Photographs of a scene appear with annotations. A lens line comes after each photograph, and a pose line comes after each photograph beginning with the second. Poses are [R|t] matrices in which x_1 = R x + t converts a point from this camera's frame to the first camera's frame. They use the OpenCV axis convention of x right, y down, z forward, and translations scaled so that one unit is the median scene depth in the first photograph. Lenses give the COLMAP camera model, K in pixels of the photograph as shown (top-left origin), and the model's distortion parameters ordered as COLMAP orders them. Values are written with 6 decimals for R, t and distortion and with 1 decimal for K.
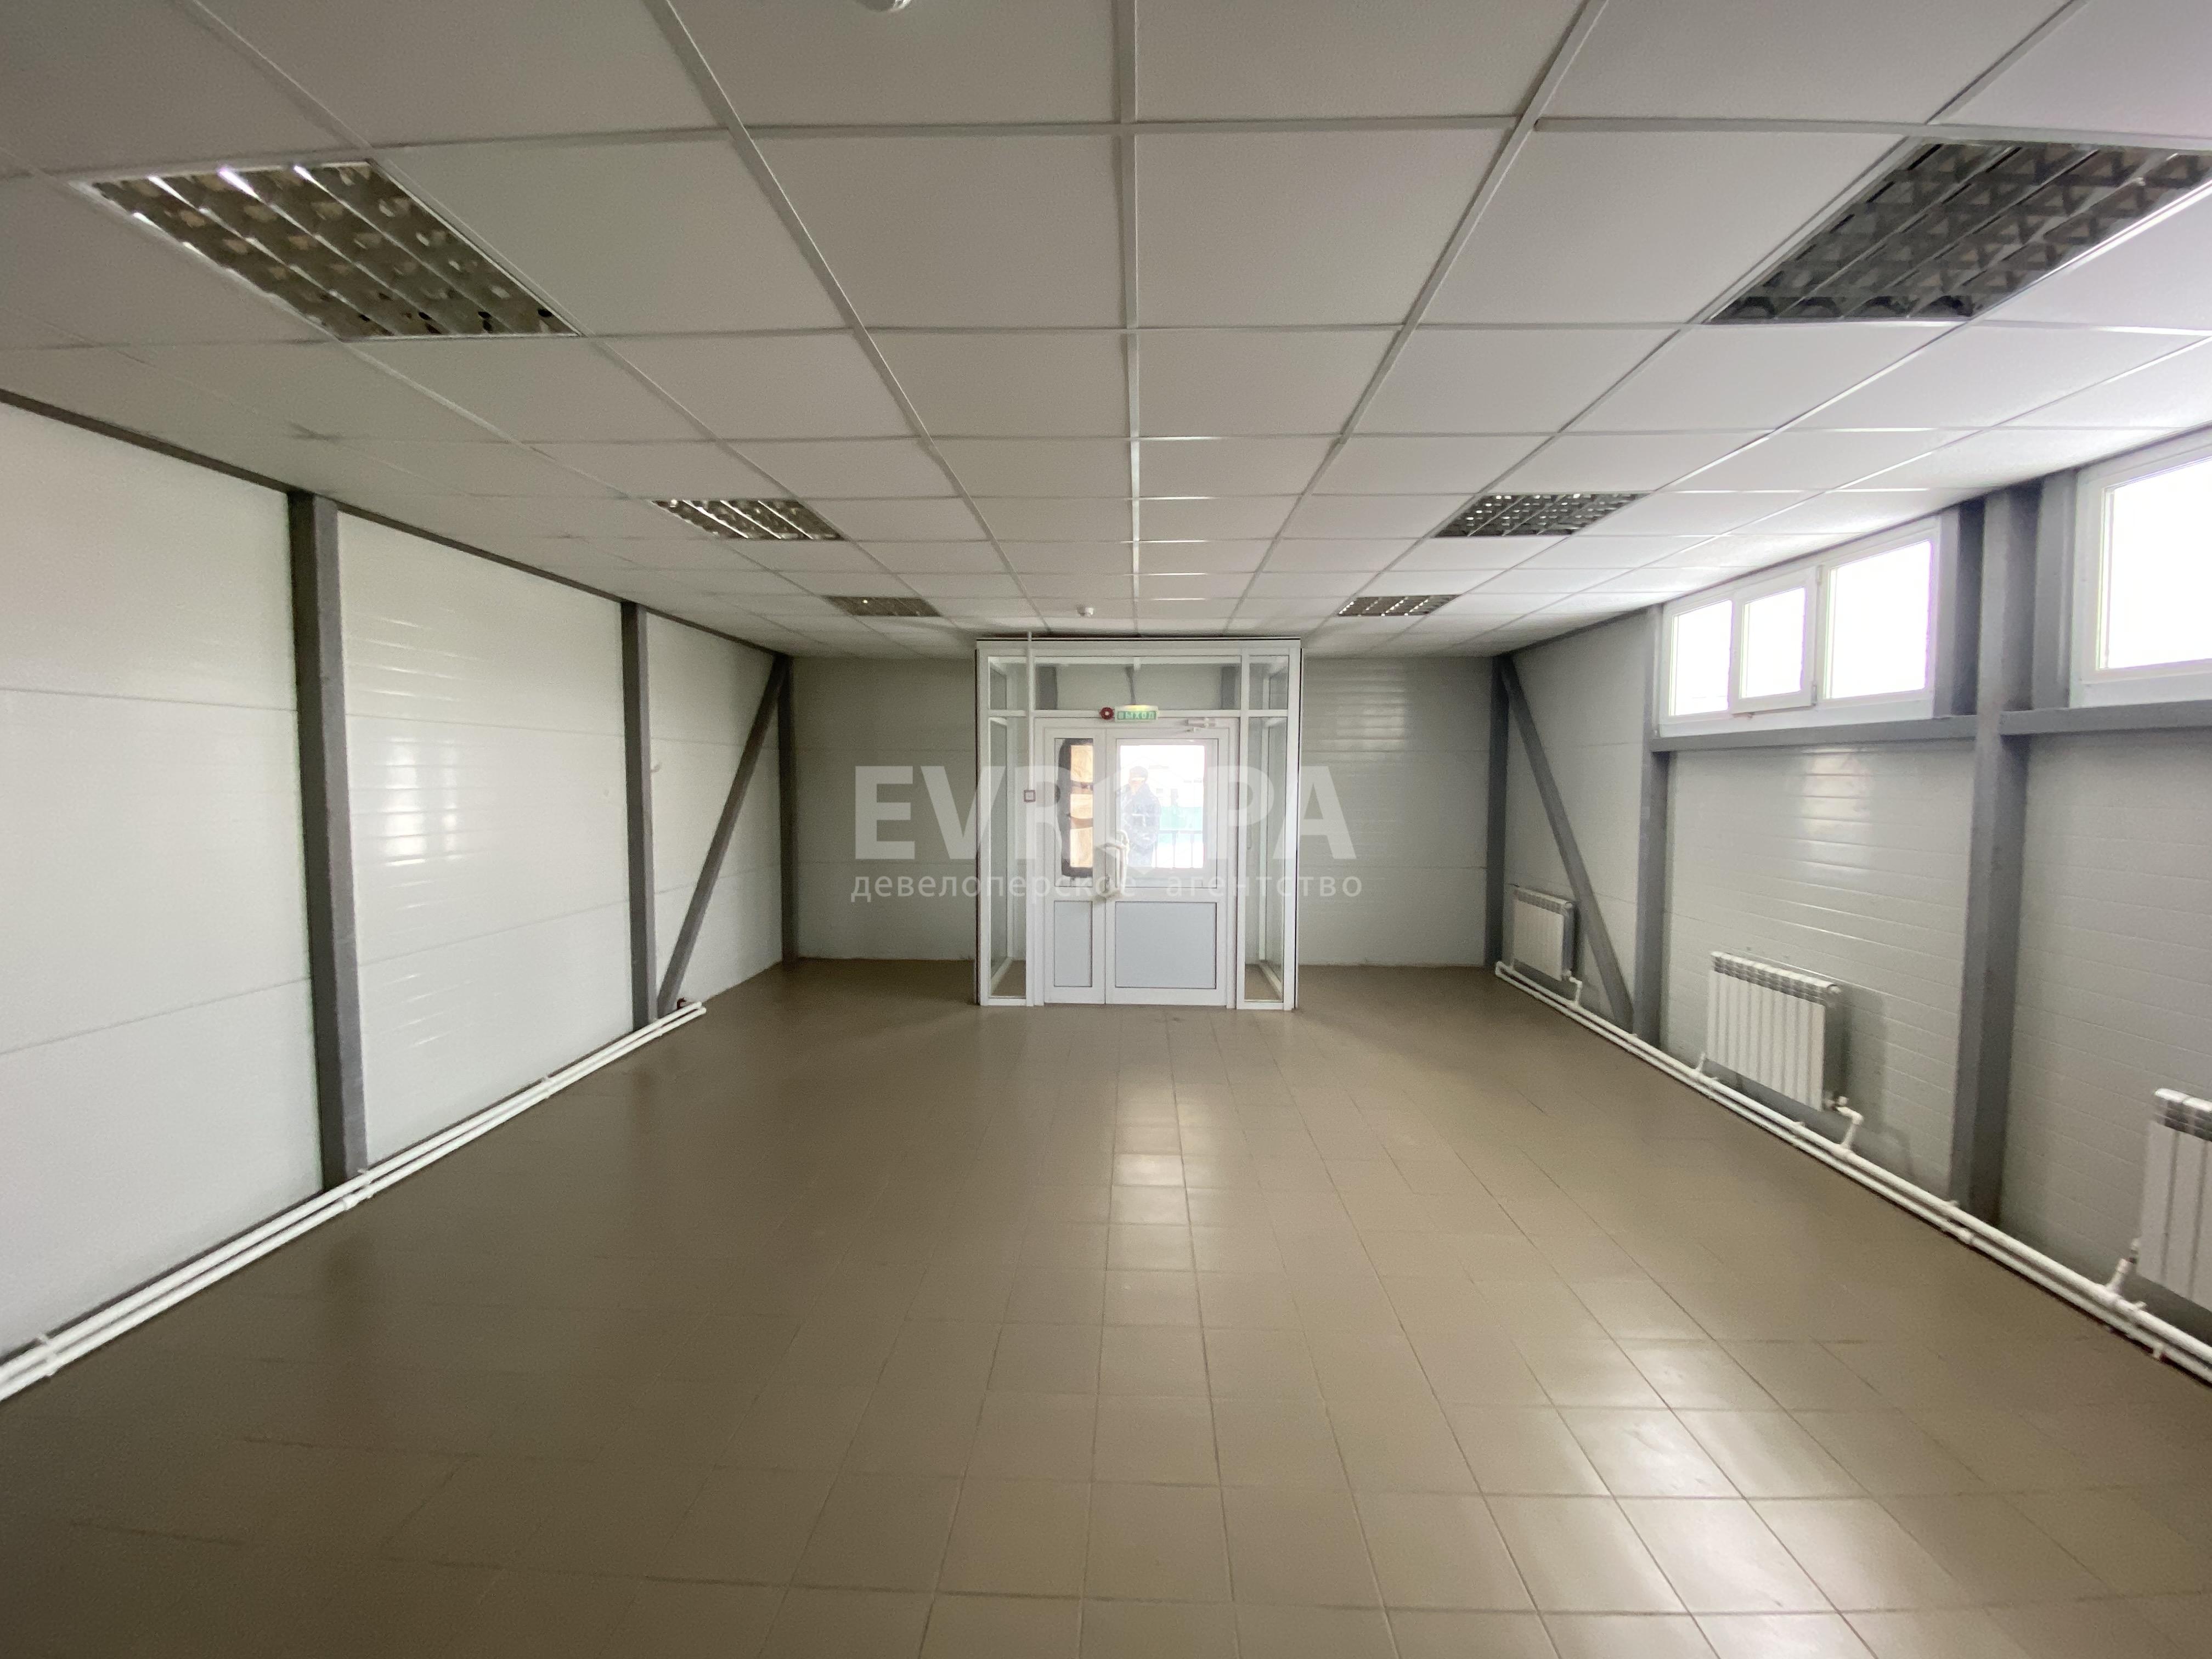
lens RADIAL K [[901.5, 0, 1108.9], [0, 901.5, 820.5], [0, 0, 1]] dist [-0.012034, -0.000106]
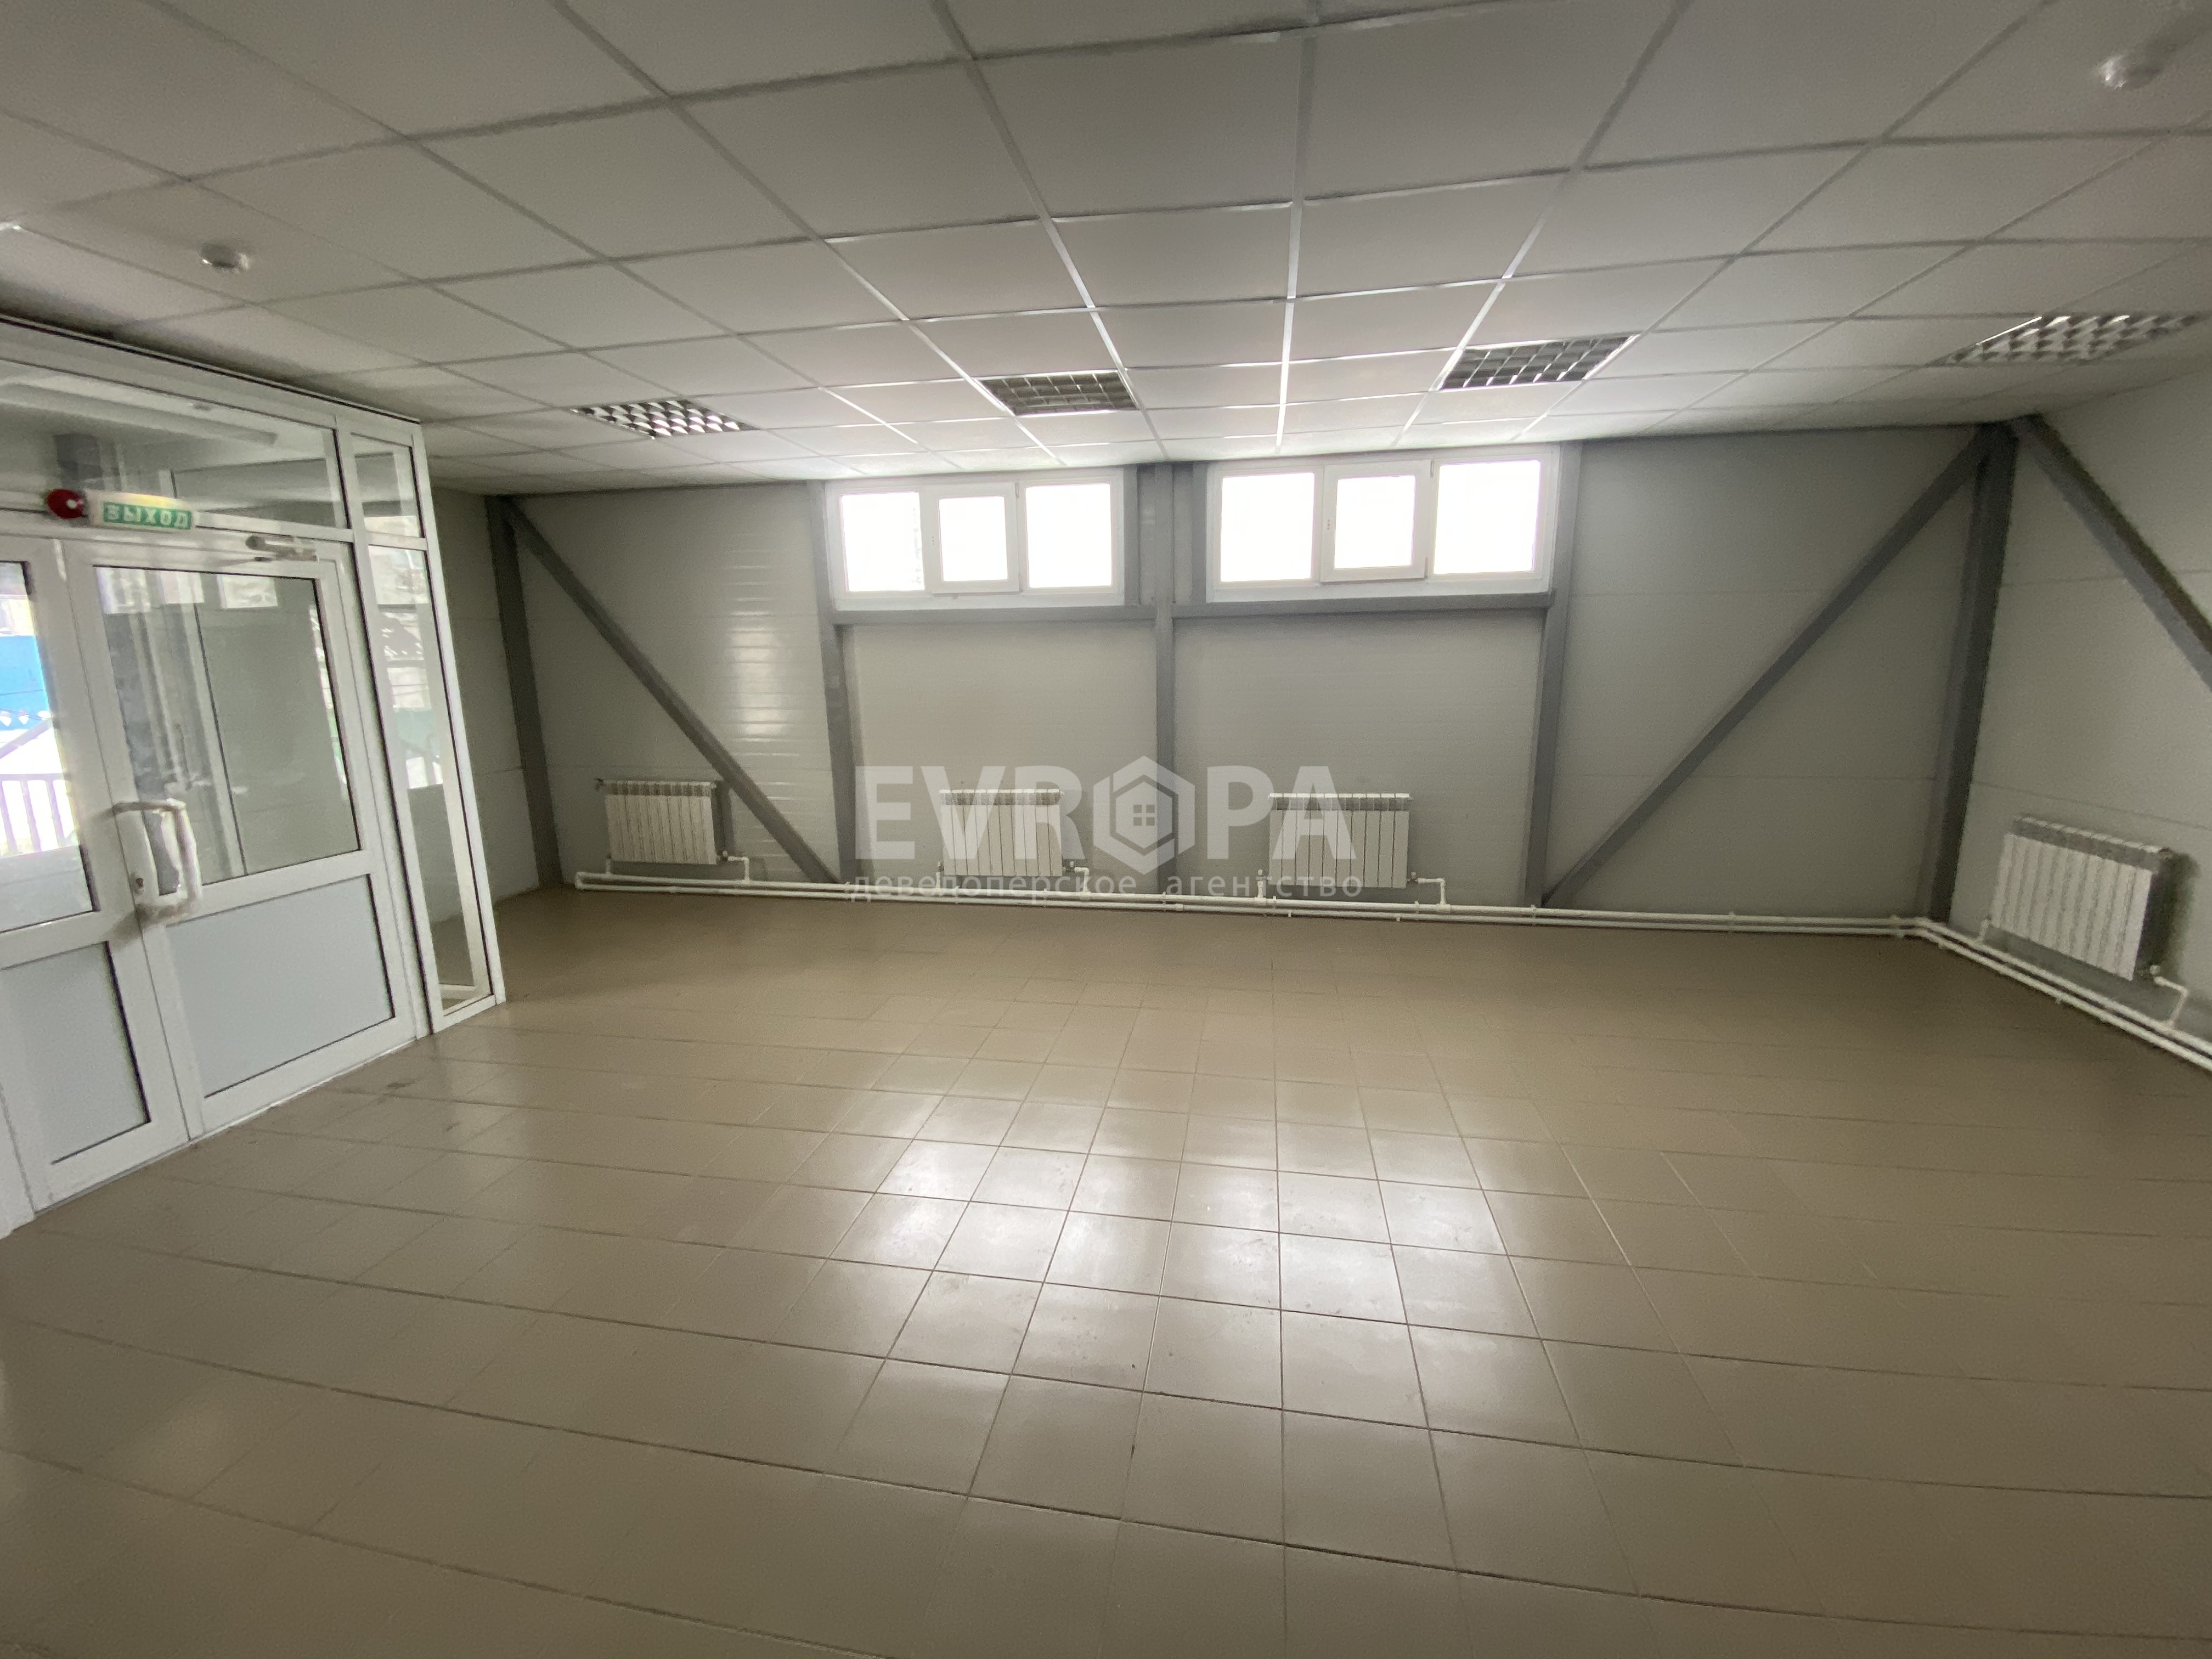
lens RADIAL K [[895.8, 0, 1106.0], [0, 895.8, 829.5], [0, 0, 1]] dist [0.043207, -0.030008]
pose [[0.134039, -0.193420, 0.971917, -0.583601], [0.067160, 0.980285, 0.185824, -0.019200], [-0.988698, 0.040367, 0.144386, 0.690823]]
